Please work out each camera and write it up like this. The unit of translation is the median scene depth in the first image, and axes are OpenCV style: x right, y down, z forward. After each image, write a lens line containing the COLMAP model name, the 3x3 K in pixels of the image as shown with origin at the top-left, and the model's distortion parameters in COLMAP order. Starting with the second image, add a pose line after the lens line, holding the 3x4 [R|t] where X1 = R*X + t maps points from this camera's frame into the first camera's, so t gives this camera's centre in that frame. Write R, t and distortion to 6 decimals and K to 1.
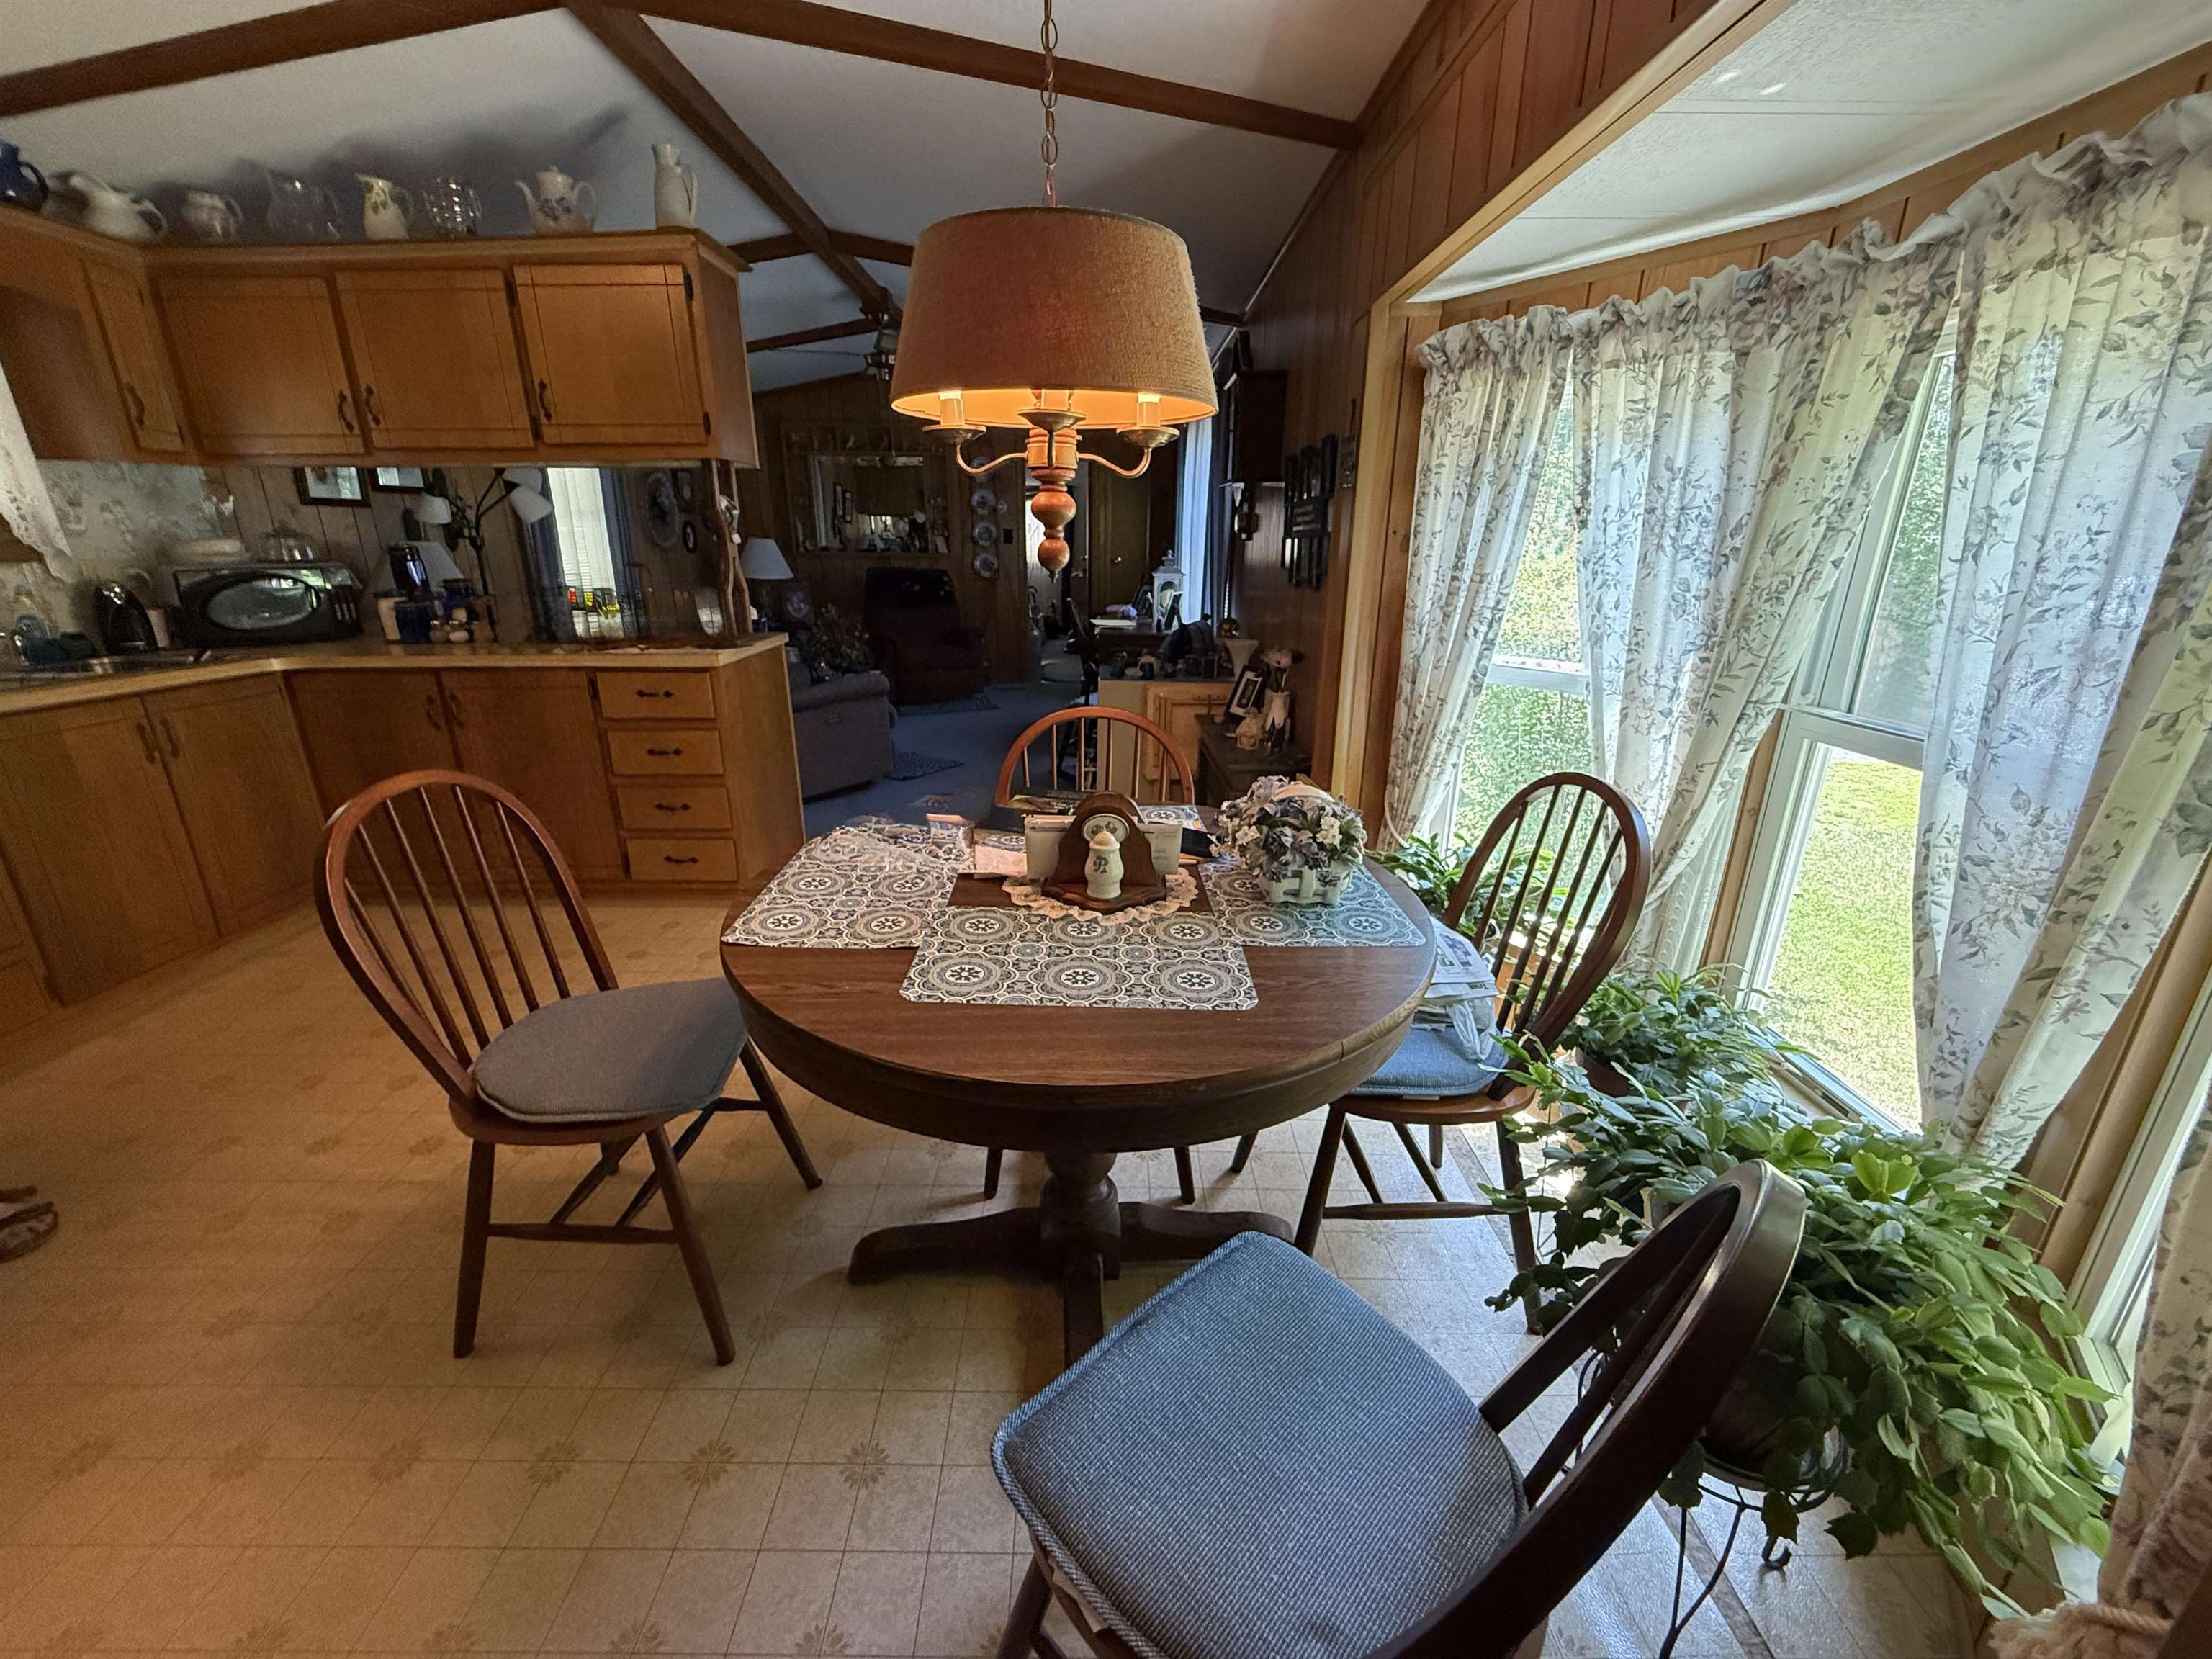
lens RADIAL K [[885.0, 0, 1103.2], [0, 885.0, 826.9], [0, 0, 1]] dist [0.001424, 0.000265]
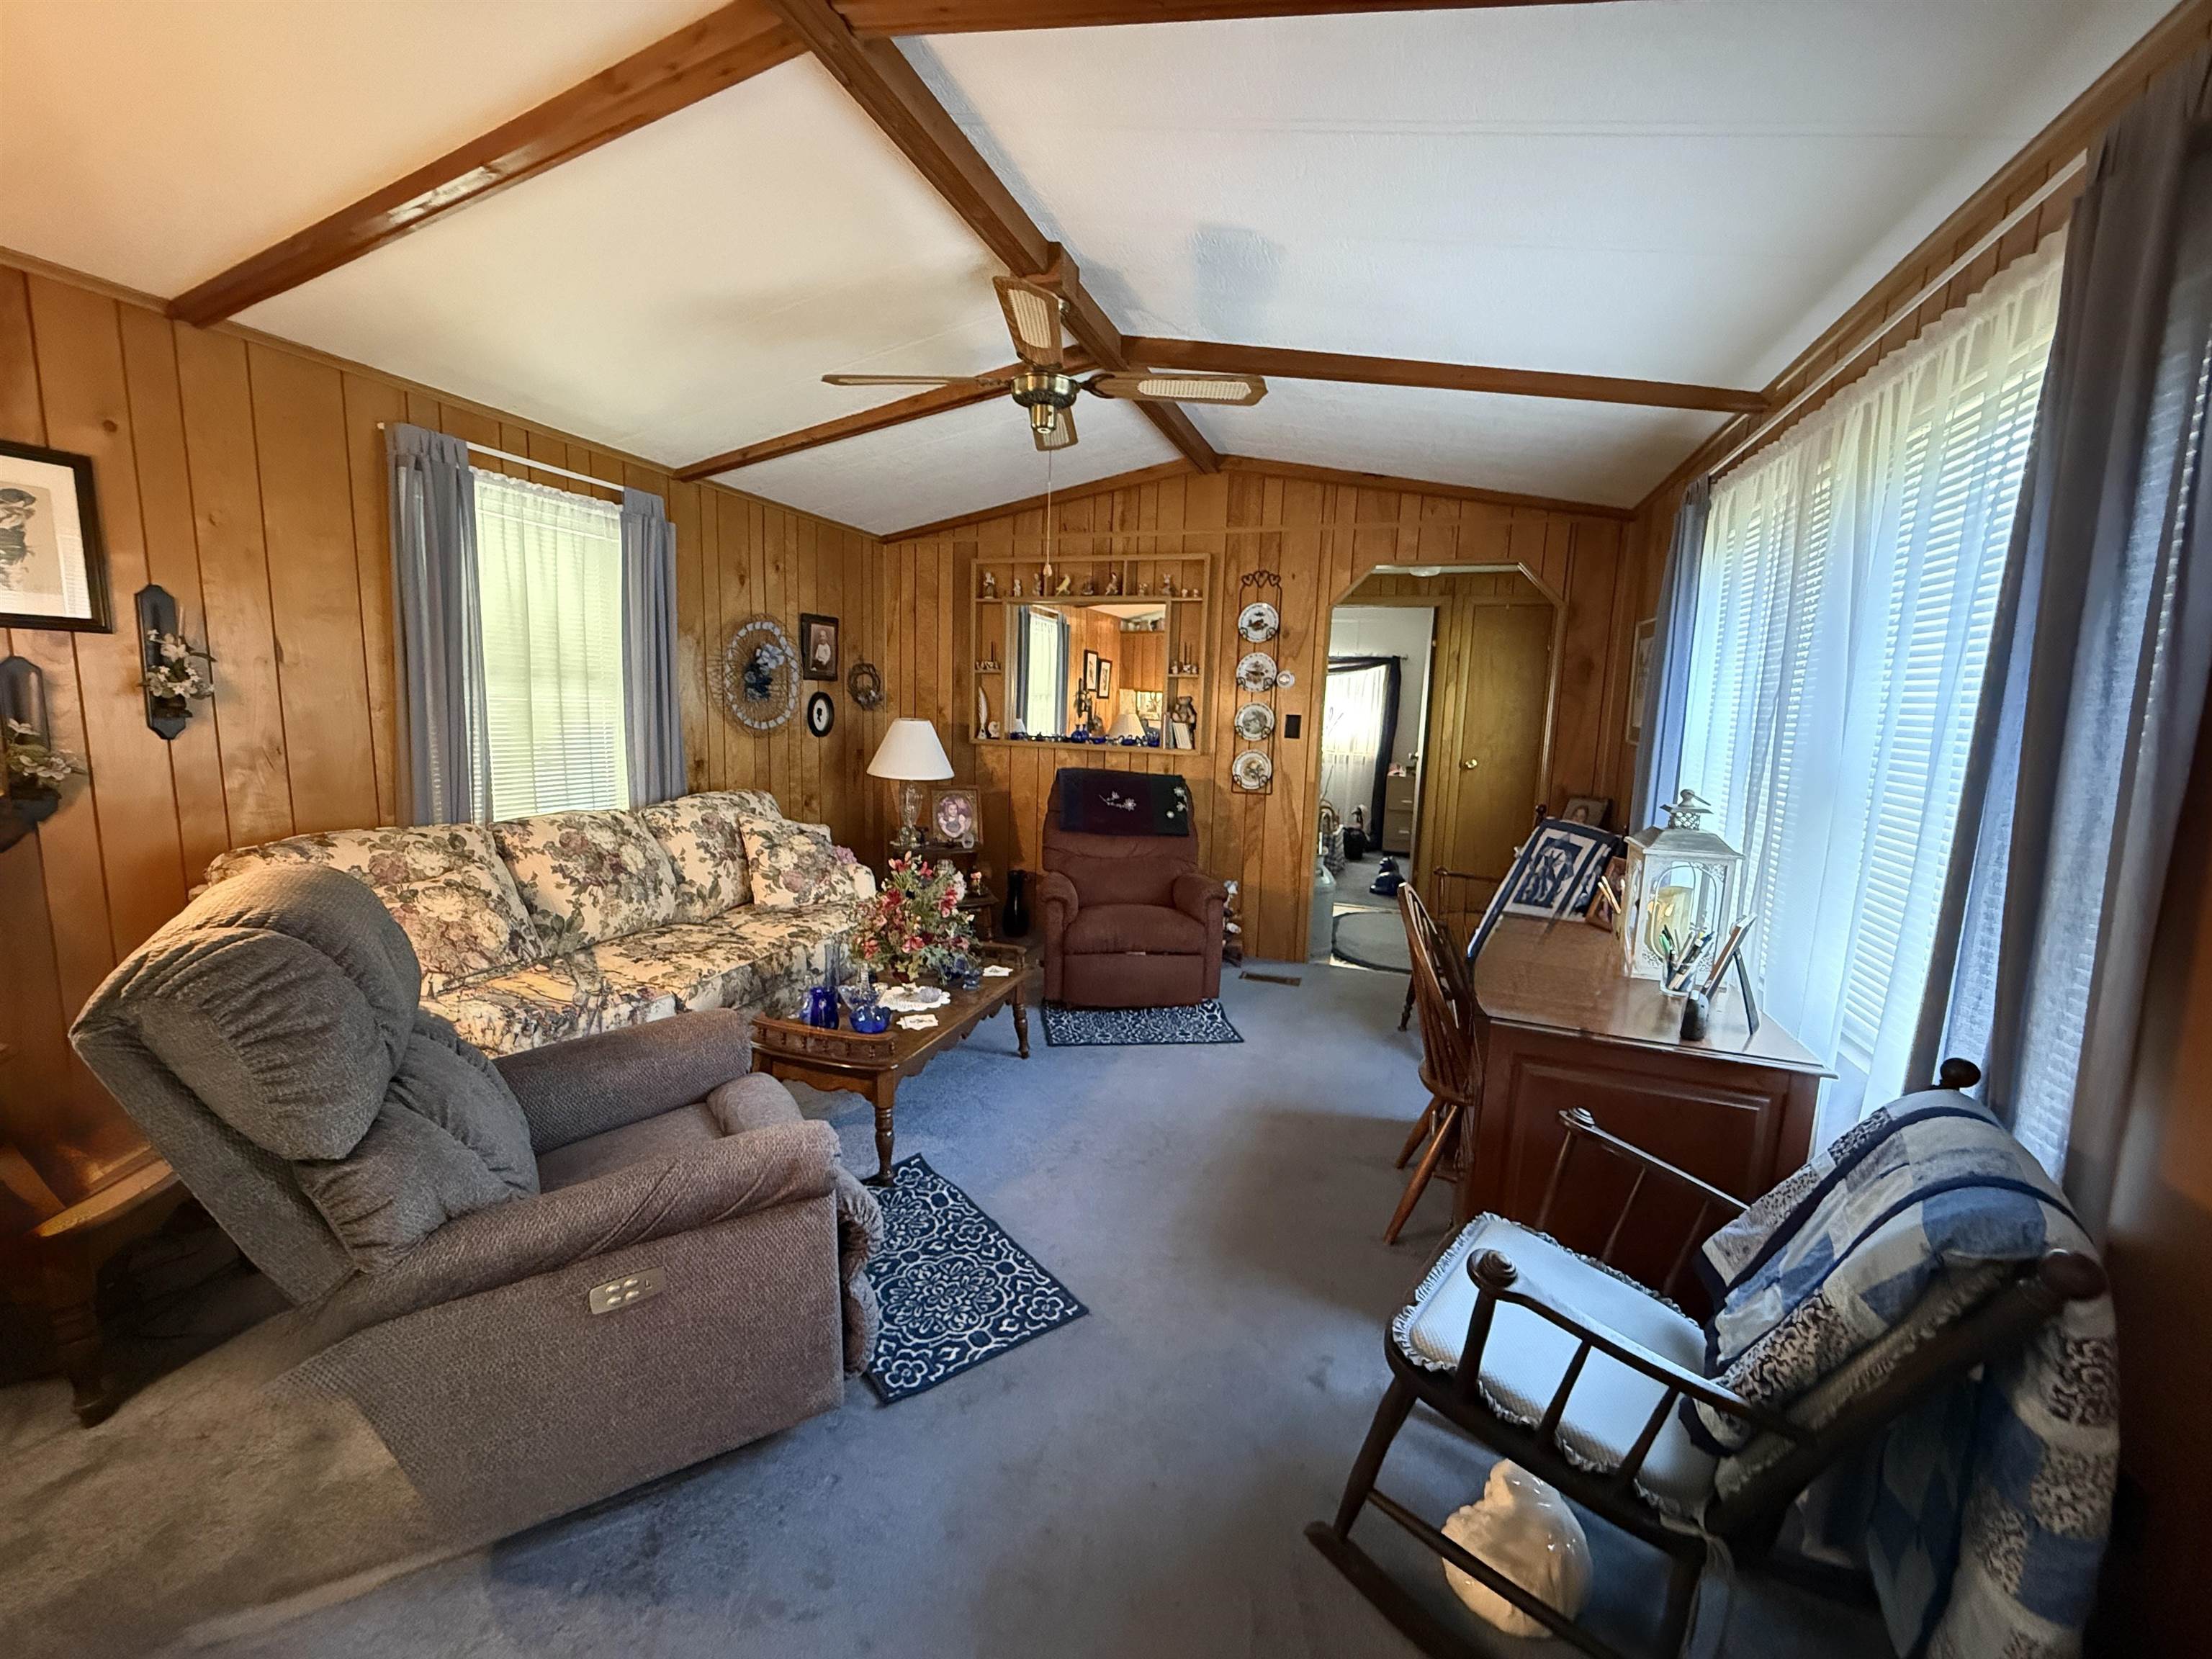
lens RADIAL K [[885.0, 0, 1101.5], [0, 885.0, 825.0], [0, 0, 1]] dist [0.001424, 0.000265]
pose [[0.942523, 0.066882, -0.327378, -0.027896], [-0.128080, 0.977242, -0.169098, -0.144141], [0.308618, 0.201310, 0.929639, 0.413492]]
